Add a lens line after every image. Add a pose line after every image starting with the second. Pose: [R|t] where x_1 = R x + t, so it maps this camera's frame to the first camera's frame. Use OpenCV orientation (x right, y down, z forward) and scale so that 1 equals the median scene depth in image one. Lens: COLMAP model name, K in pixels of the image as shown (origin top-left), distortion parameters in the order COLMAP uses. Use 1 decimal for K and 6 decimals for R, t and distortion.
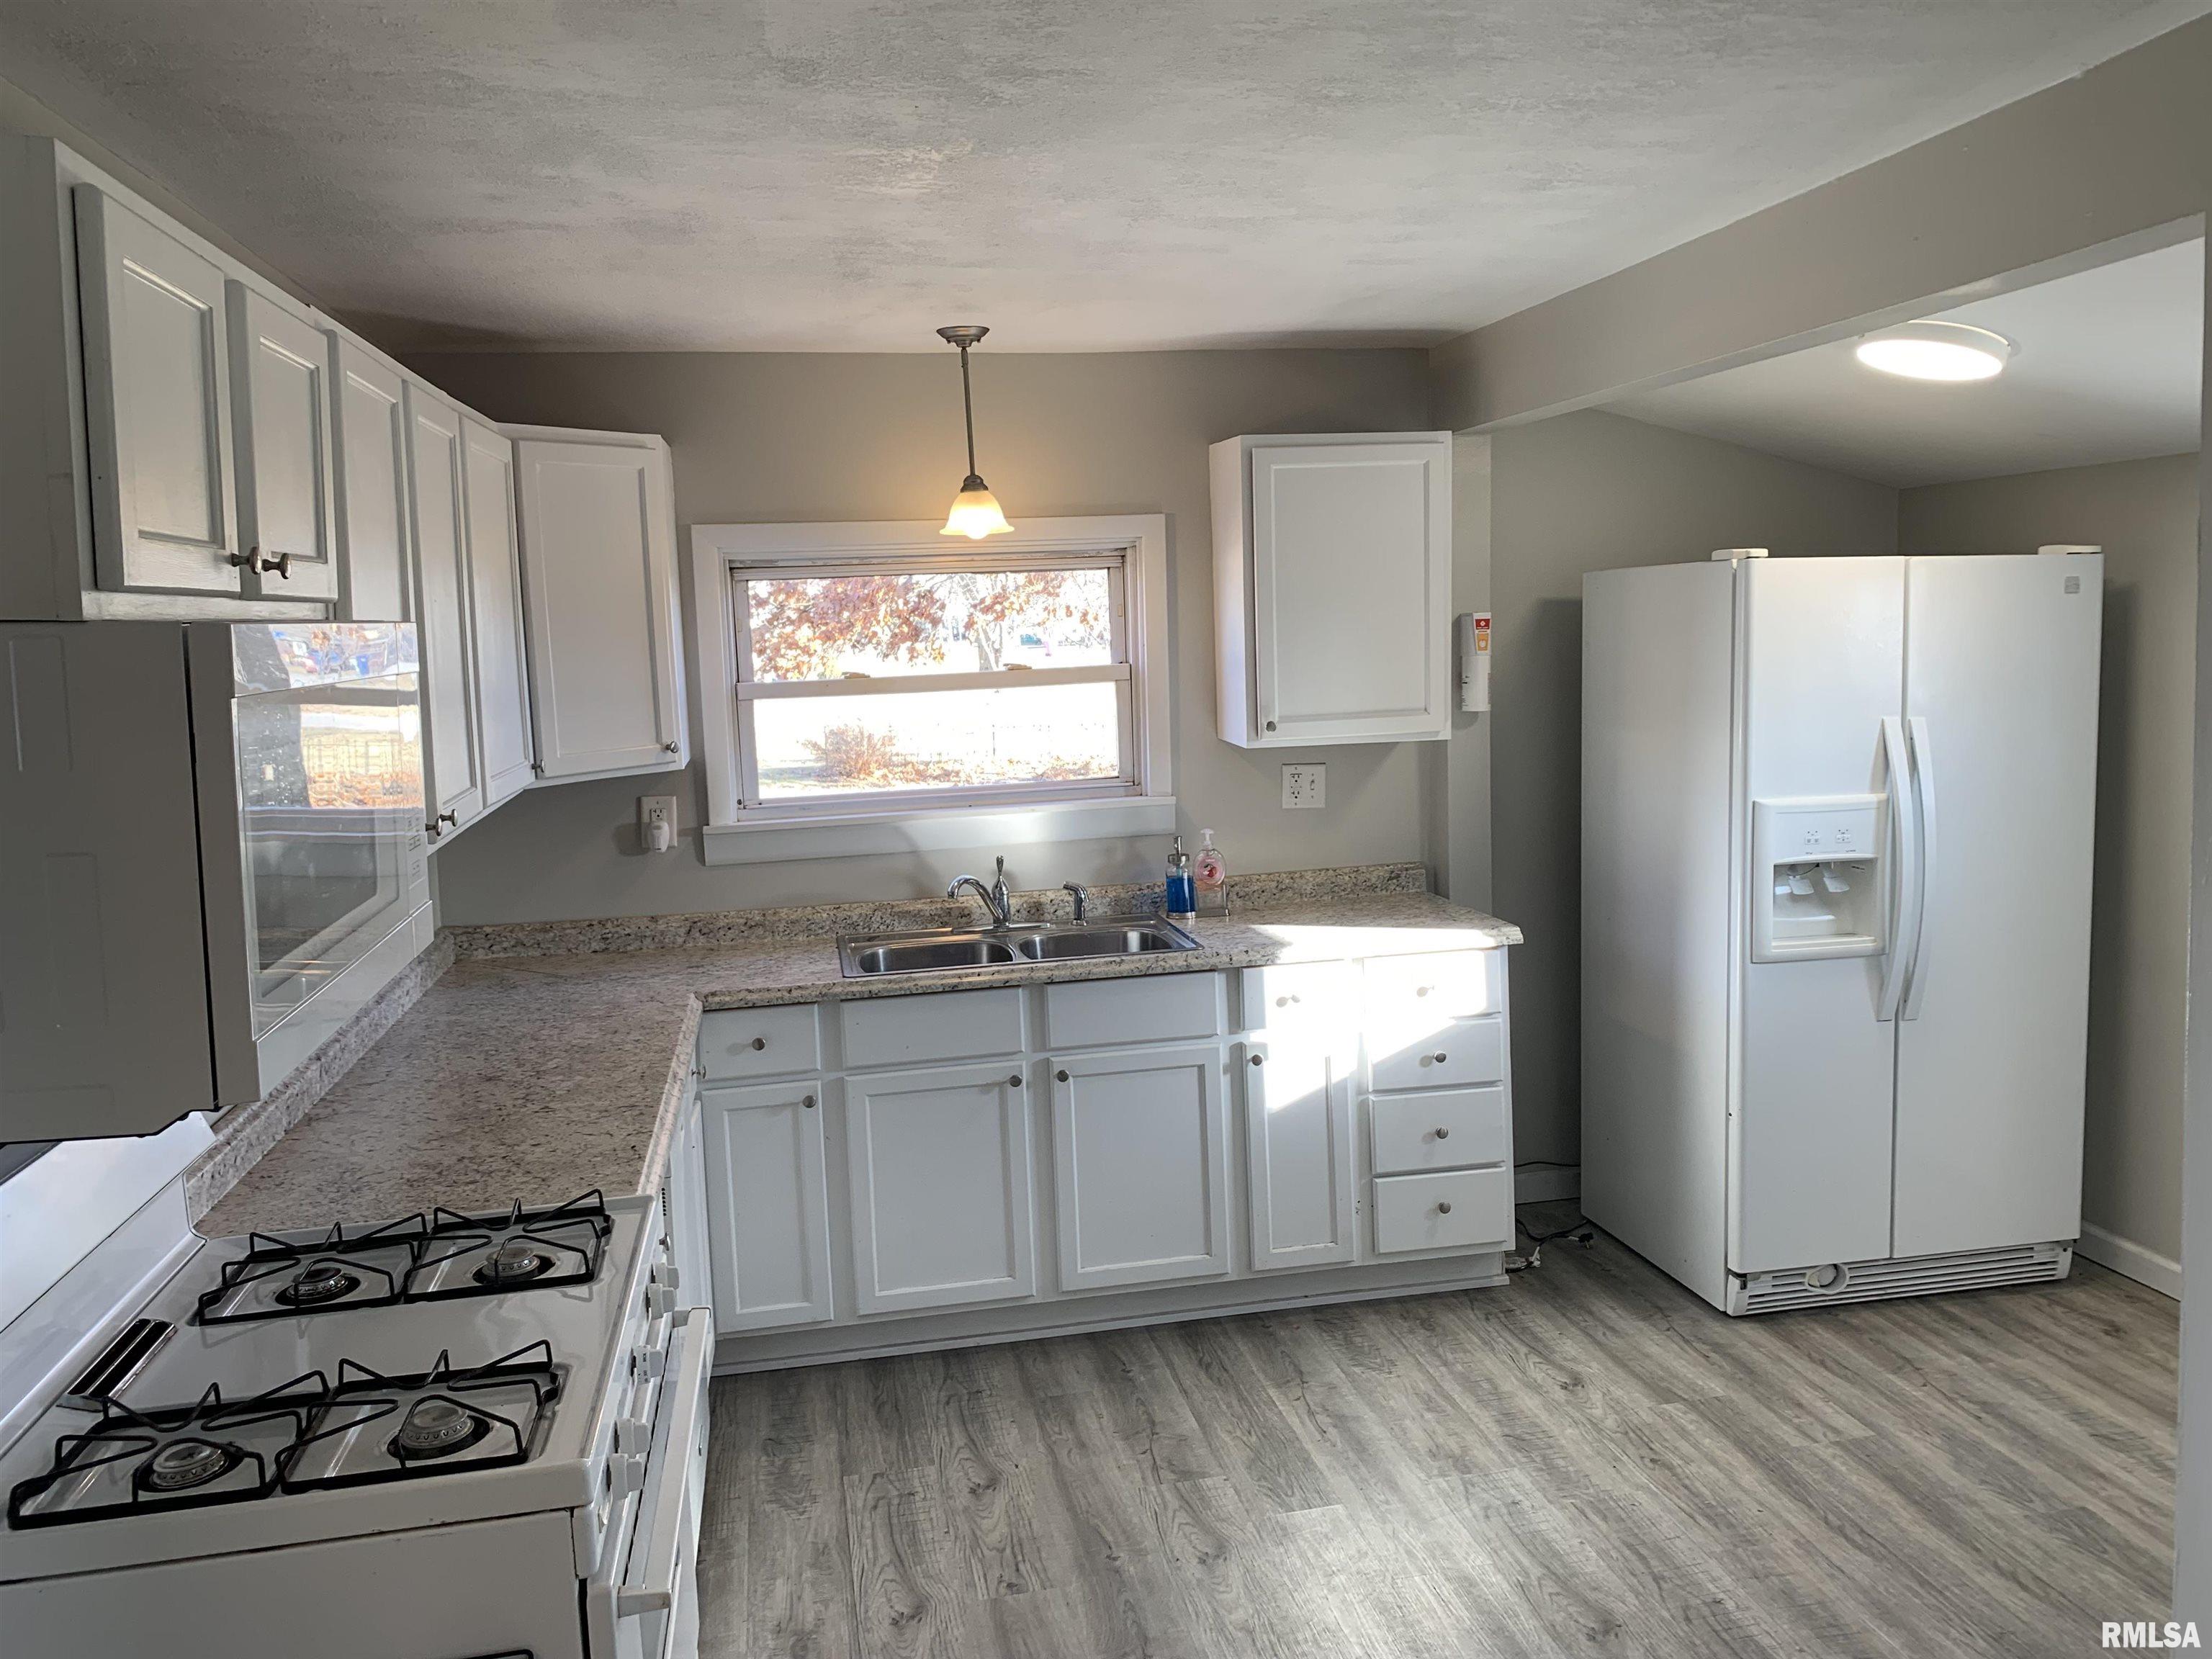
lens RADIAL K [[1677.7, 0, 1128.6], [0, 1677.7, 790.6], [0, 0, 1]] dist [0.053671, -0.071446]
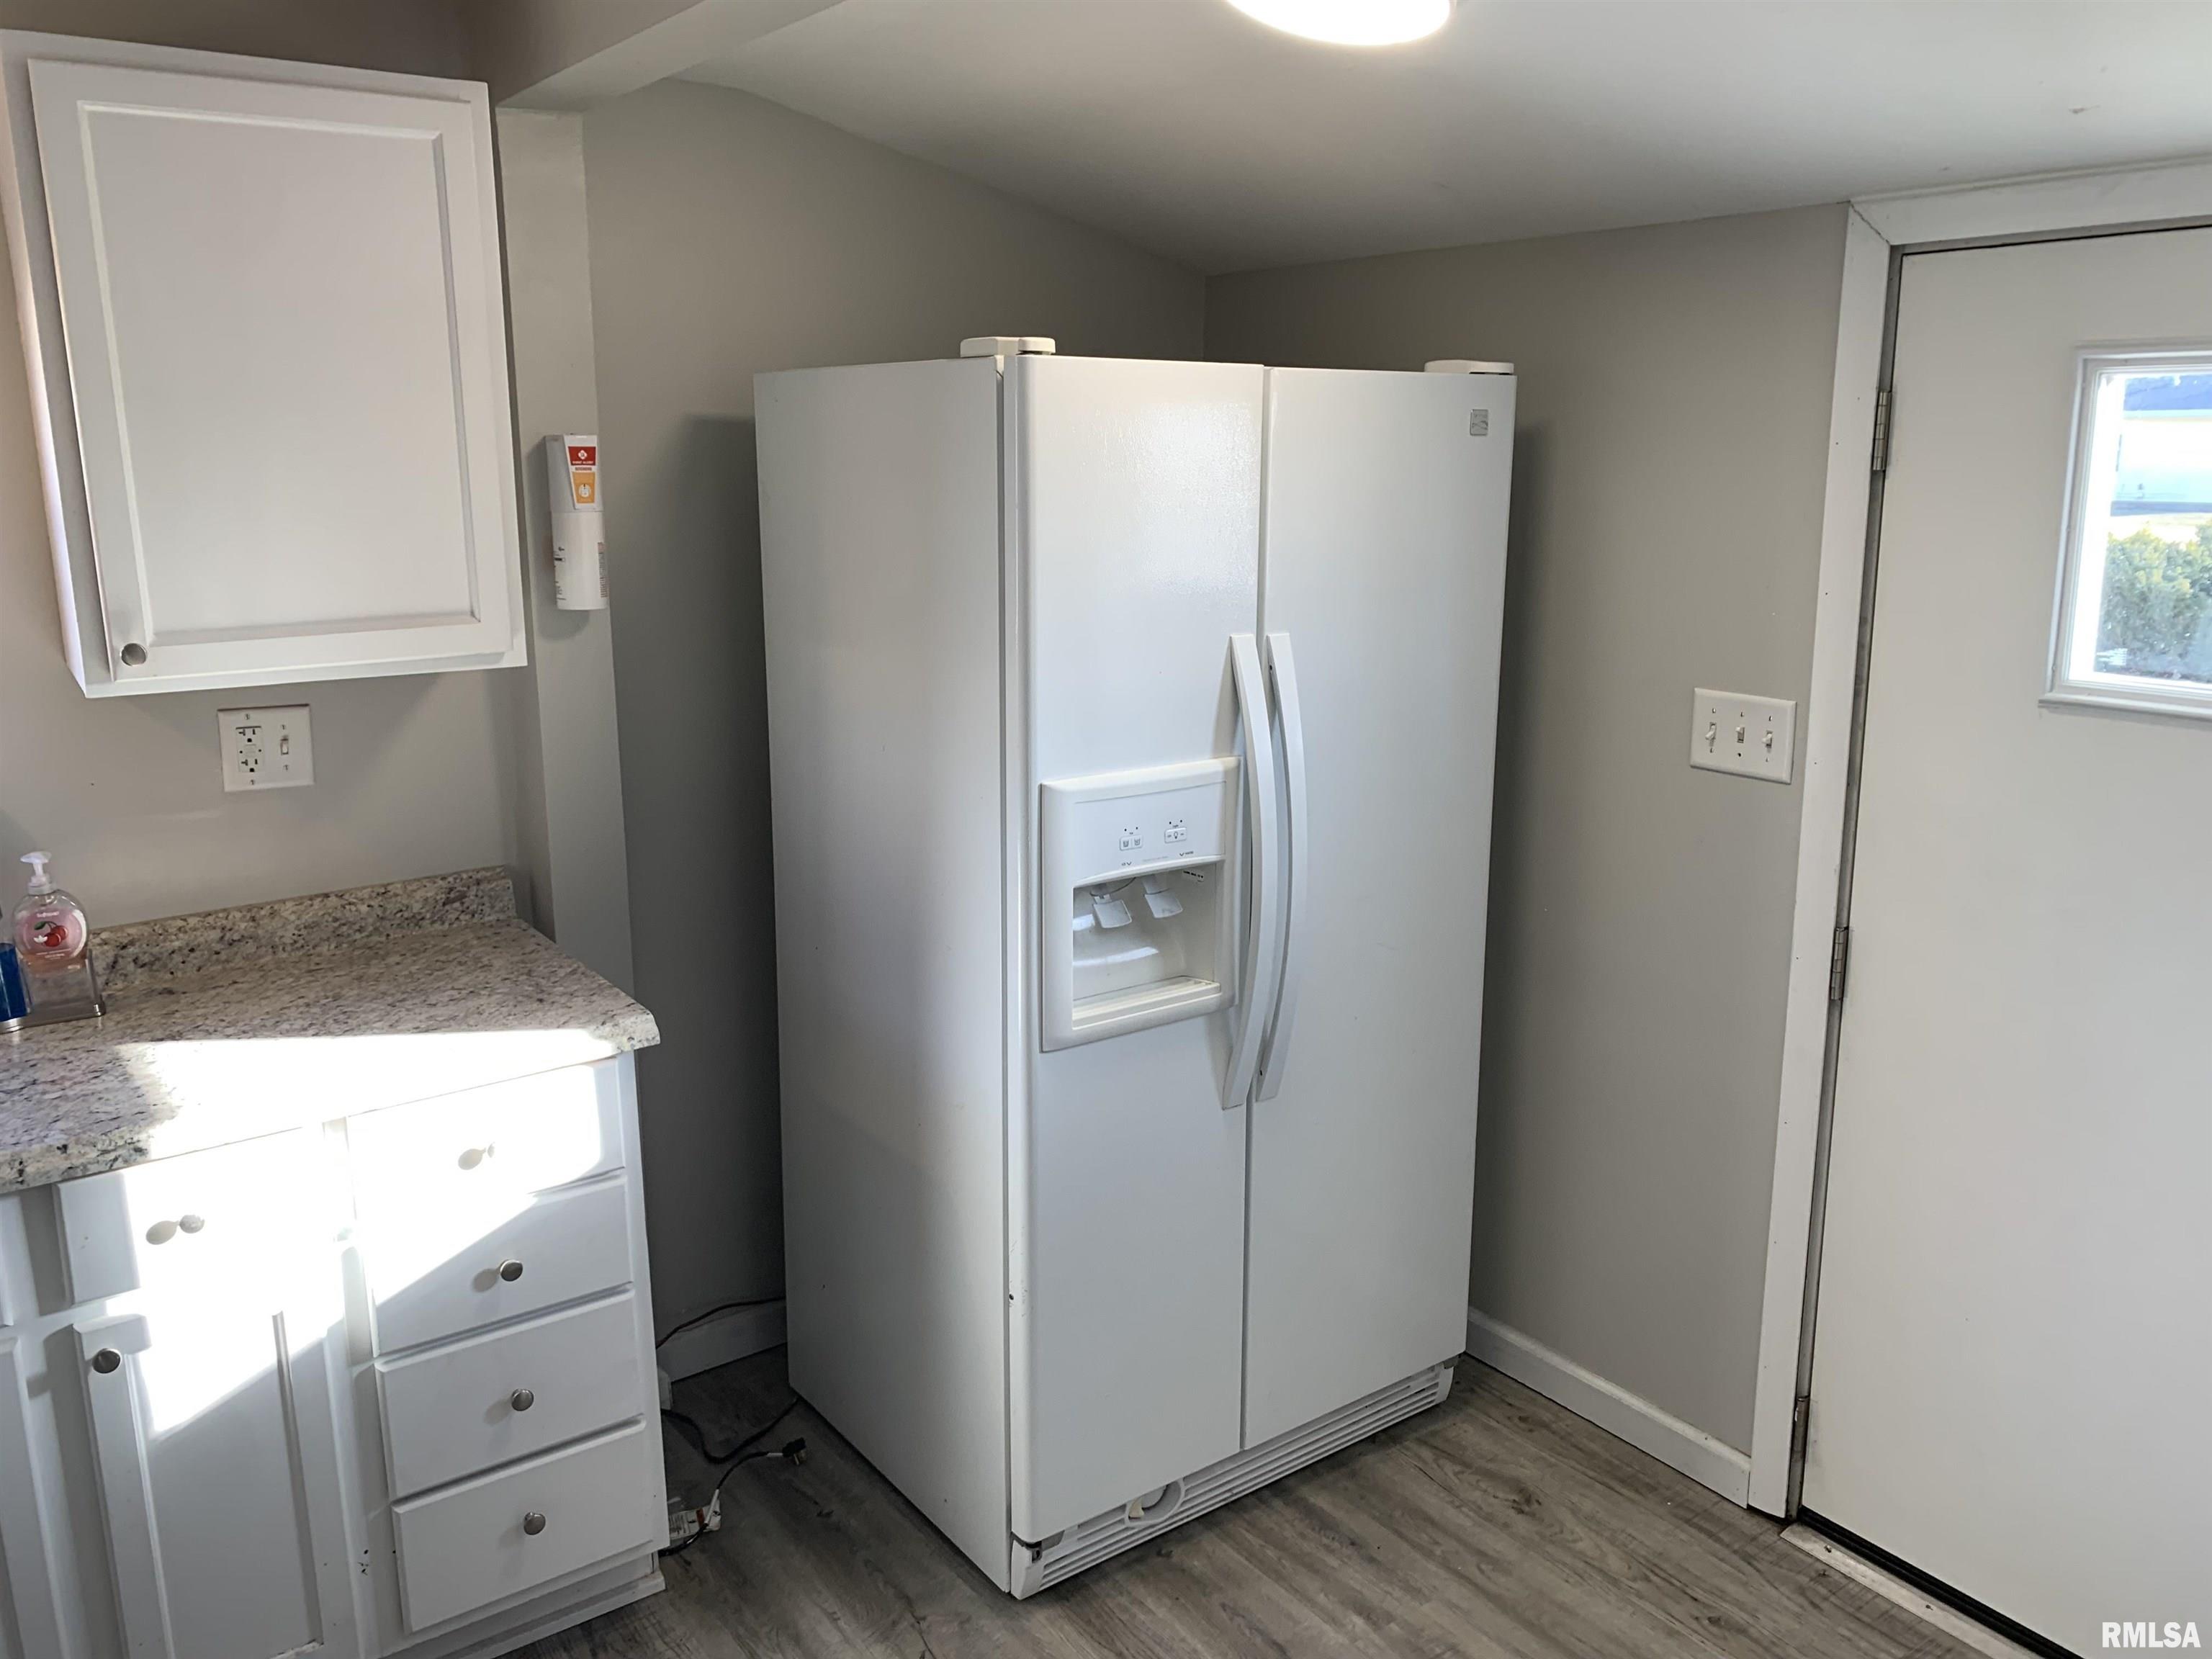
lens RADIAL K [[1701.9, 0, 1115.7], [0, 1701.9, 821.6], [0, 0, 1]] dist [0.009008, -0.001633]
pose [[0.909997, -0.064041, 0.409639, 0.149118], [0.013950, 0.992169, 0.124123, -0.051933], [-0.414380, -0.107237, 0.903764, 0.446634]]
